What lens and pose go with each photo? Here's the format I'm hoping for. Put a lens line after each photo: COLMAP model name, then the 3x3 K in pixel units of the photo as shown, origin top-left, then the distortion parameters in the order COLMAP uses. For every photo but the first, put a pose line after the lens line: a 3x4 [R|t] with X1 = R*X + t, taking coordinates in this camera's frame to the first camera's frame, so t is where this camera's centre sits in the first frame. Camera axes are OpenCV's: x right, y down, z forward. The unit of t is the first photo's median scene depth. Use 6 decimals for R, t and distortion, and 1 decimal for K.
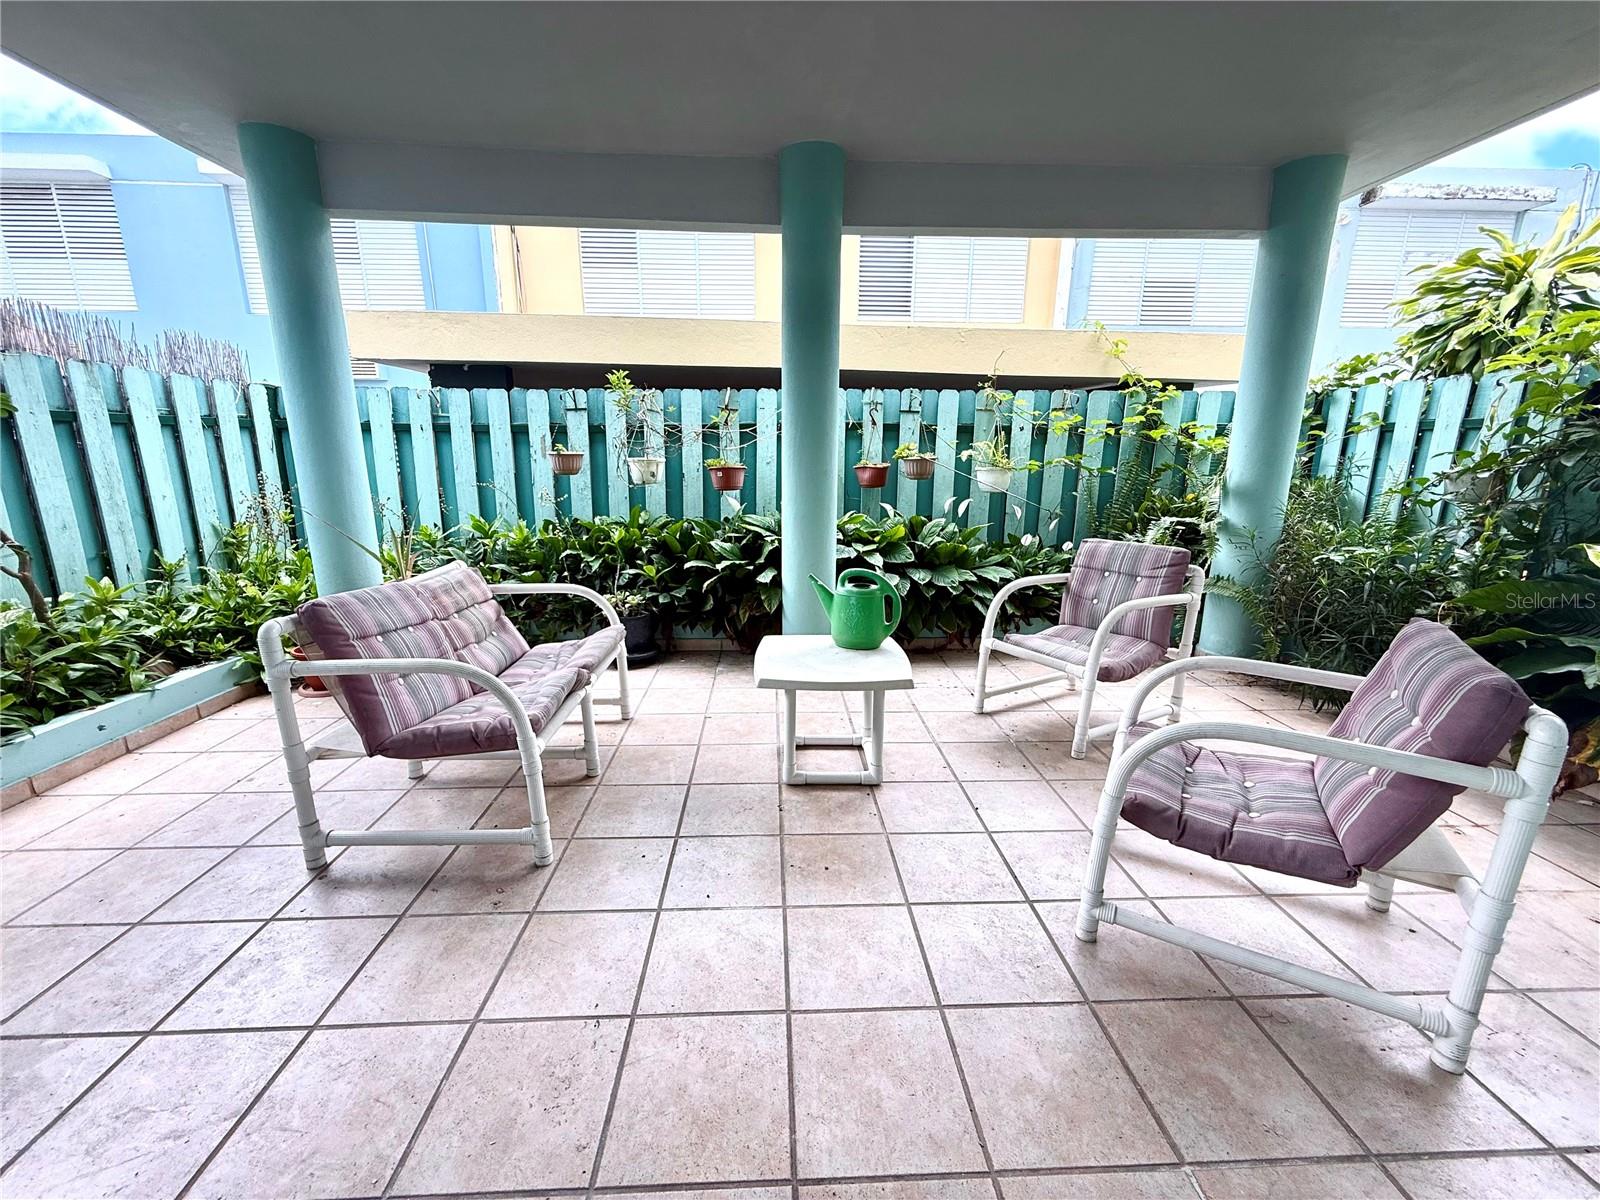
lens RADIAL K [[634.8, 0, 797.1], [0, 634.8, 608.2], [0, 0, 1]] dist [0.002035, 0.000761]
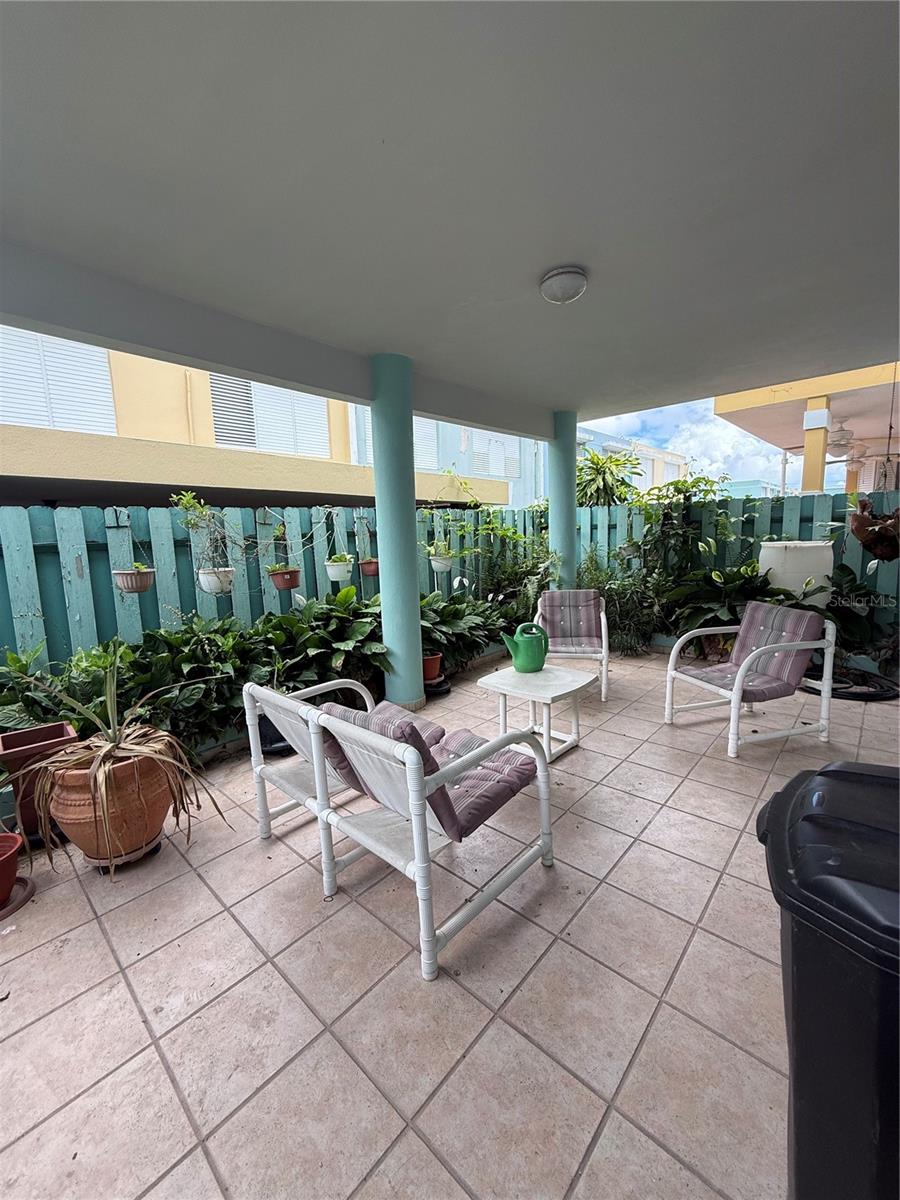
lens RADIAL K [[476.1, 0, 451.2], [0, 476.1, 593.2], [0, 0, 1]] dist [0.002035, 0.000761]
pose [[0.705096, -0.121252, 0.698668, -0.545214], [0.213712, 0.975797, -0.046331, -0.071127], [-0.676141, 0.181982, 0.713944, 0.145796]]
